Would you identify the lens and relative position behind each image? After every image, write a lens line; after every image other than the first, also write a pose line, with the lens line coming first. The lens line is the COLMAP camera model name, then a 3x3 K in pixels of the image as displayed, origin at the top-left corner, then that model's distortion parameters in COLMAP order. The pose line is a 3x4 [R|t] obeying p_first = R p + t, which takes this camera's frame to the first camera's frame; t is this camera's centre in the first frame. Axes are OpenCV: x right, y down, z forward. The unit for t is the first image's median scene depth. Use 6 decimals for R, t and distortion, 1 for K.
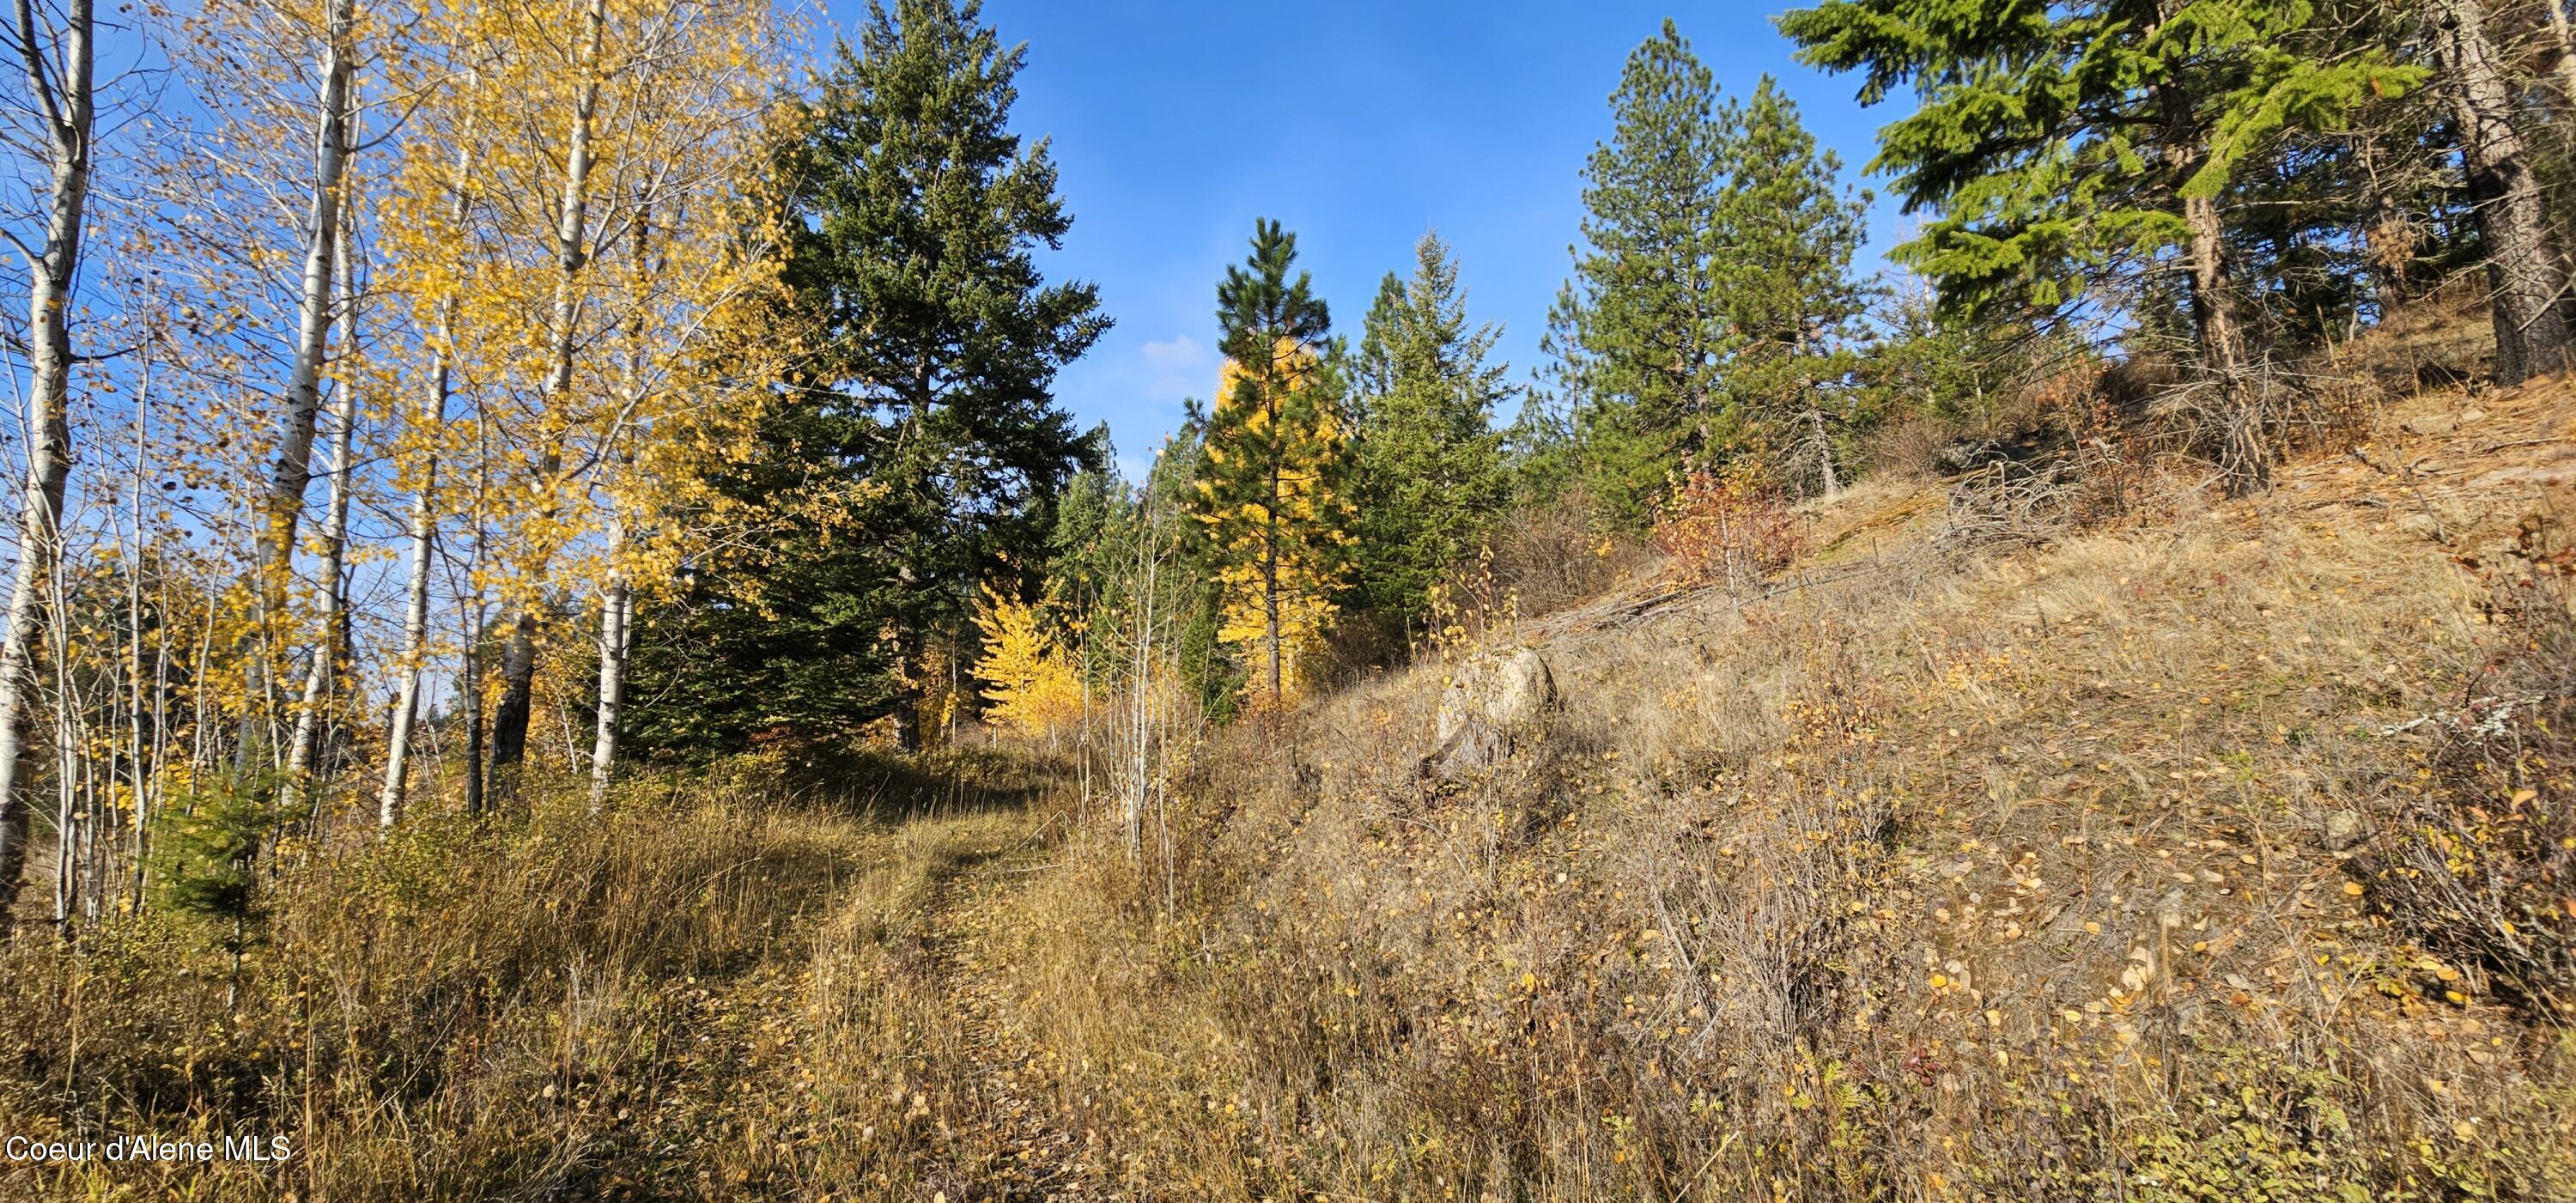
lens RADIAL K [[1044.1, 0, 1283.2], [0, 1044.1, 632.6], [0, 0, 1]] dist [-0.000924, 0.000190]
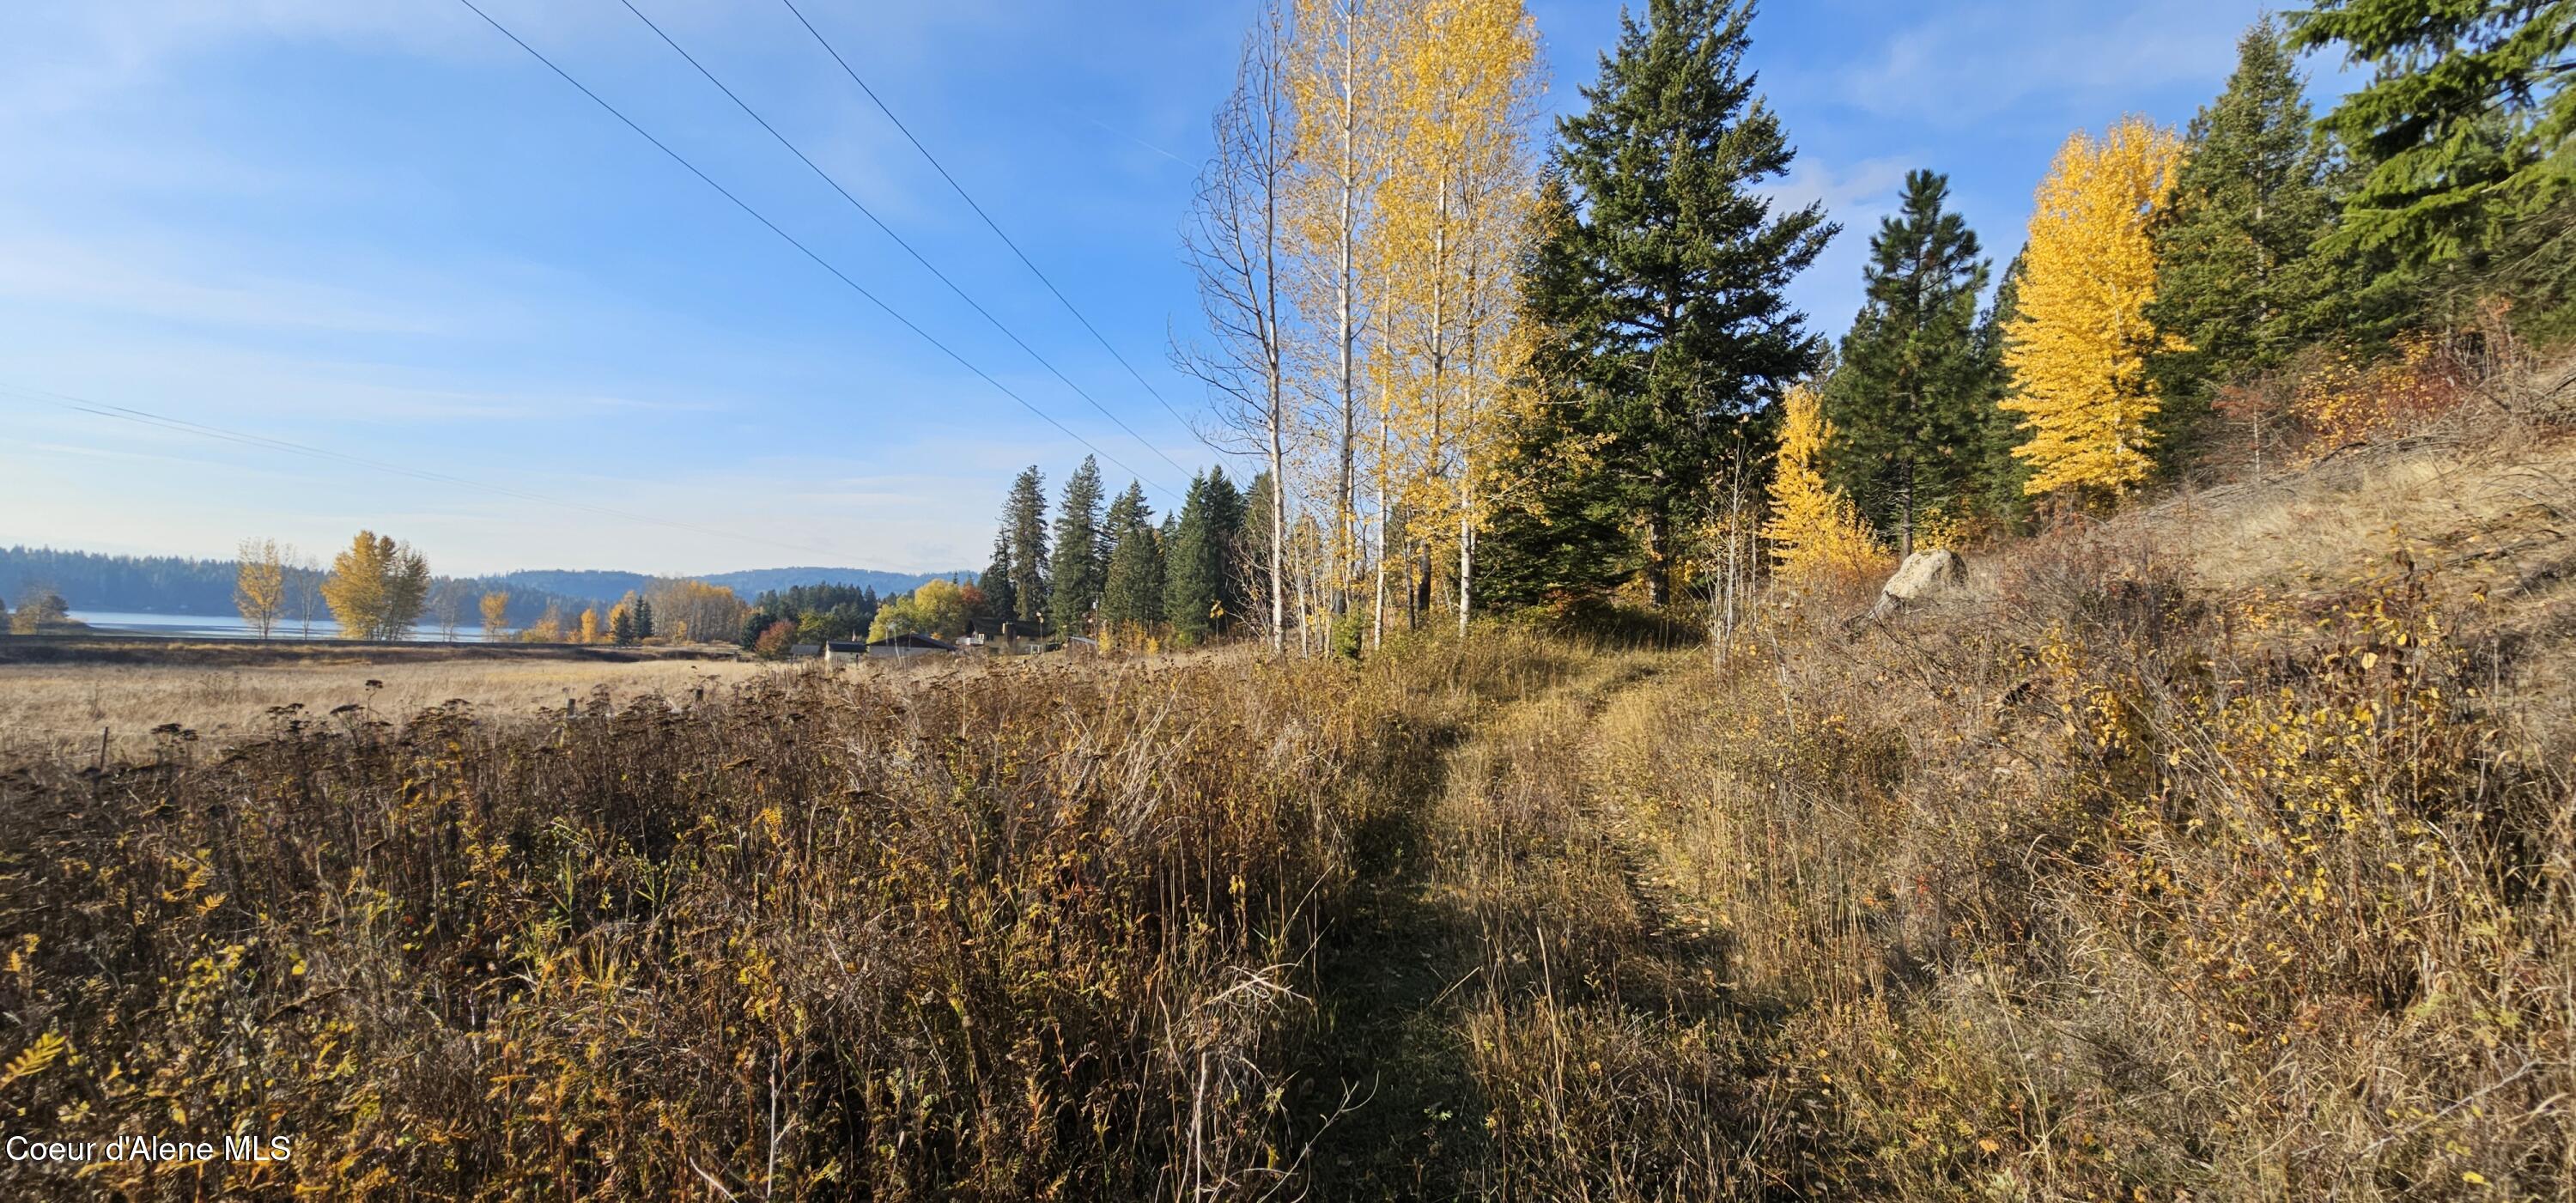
lens RADIAL K [[1044.1, 0, 1283.2], [0, 1044.1, 632.6], [0, 0, 1]] dist [-0.000924, 0.000190]
pose [[0.725476, 0.036656, -0.687270, 0.296857], [0.061496, 0.991134, 0.117777, -0.056075], [0.685494, -0.127709, 0.716790, -0.420410]]
